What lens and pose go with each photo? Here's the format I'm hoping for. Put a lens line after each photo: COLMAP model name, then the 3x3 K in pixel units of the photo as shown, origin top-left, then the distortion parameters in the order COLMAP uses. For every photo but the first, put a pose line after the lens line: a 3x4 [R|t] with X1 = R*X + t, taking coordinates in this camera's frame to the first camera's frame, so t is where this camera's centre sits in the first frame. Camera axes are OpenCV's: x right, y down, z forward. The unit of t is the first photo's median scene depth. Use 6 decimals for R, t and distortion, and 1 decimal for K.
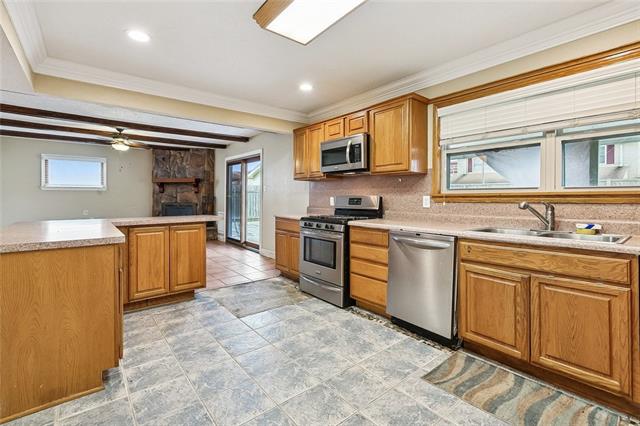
lens RADIAL K [[289.8, 0, 311.7], [0, 289.8, 196.9], [0, 0, 1]] dist [-0.002068, -0.000393]
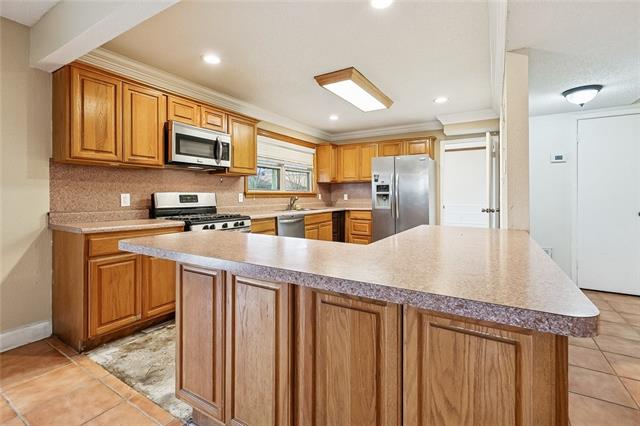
lens RADIAL K [[289.8, 0, 322.6], [0, 289.8, 194.2], [0, 0, 1]] dist [-0.002068, -0.000393]
pose [[-0.352215, 0.001229, 0.935918, -0.942605], [-0.001440, 0.999997, -0.001856, 0.002283], [-0.935918, -0.002001, -0.352213, 1.044644]]
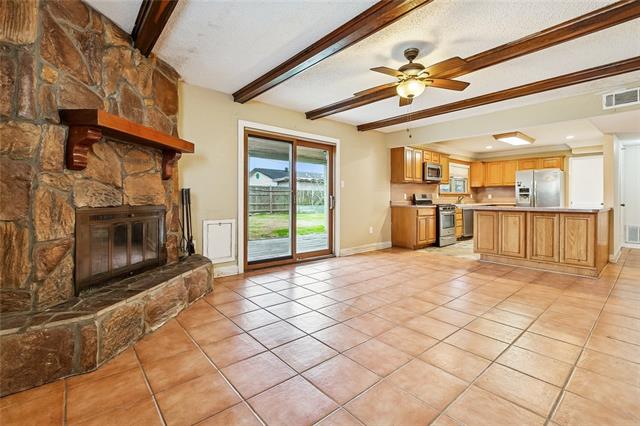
lens RADIAL K [[289.8, 0, 320.0], [0, 289.8, 199.7], [0, 0, 1]] dist [-0.002068, -0.000393]
pose [[-0.039791, -0.009181, 0.999166, -1.940137], [-0.000825, 0.999958, 0.009155, 0.023250], [-0.999208, -0.000460, -0.039797, 1.981184]]
